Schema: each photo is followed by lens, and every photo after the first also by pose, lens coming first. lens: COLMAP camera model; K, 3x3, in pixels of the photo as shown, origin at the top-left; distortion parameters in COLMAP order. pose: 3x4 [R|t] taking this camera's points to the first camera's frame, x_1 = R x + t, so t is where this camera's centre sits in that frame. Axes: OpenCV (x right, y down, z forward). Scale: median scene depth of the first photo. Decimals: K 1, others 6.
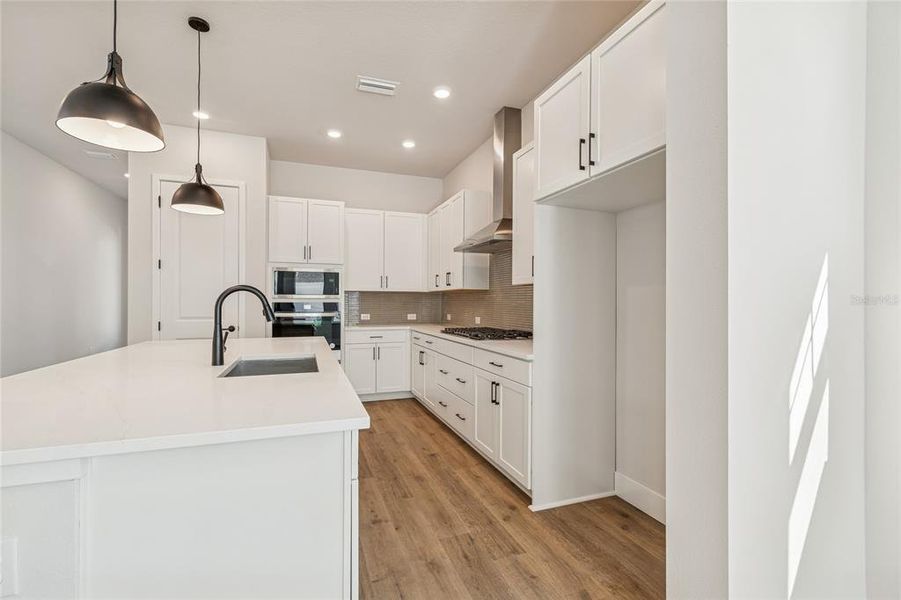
lens RADIAL K [[391.1, 0, 450.5], [0, 391.1, 302.7], [0, 0, 1]] dist [0.003719, -0.001554]
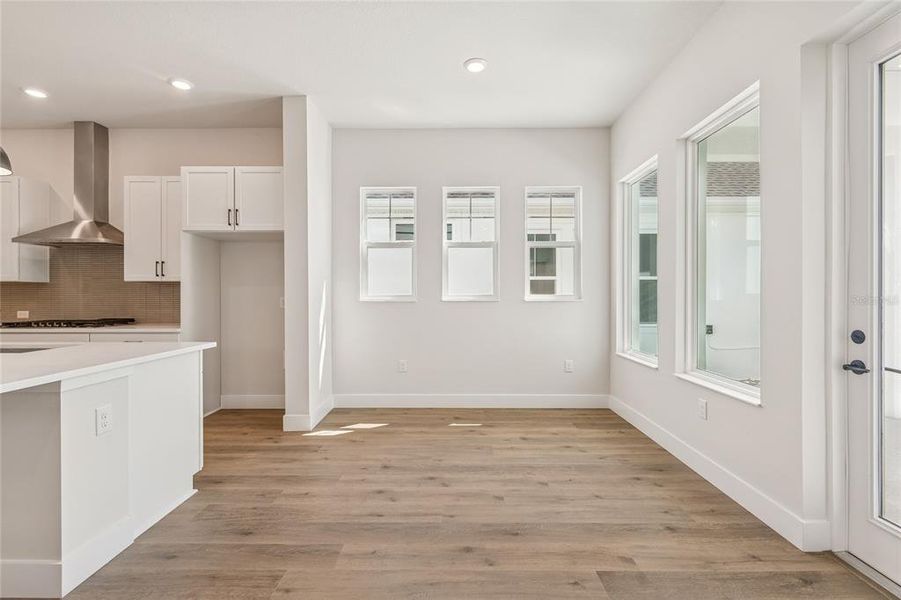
lens RADIAL K [[411.6, 0, 446.0], [0, 411.6, 302.4], [0, 0, 1]] dist [-0.006125, -0.002152]
pose [[0.357536, -0.019312, 0.933700, -0.518814], [0.004213, 0.999809, 0.019066, 0.001549], [-0.933890, -0.002883, 0.357549, -0.315040]]
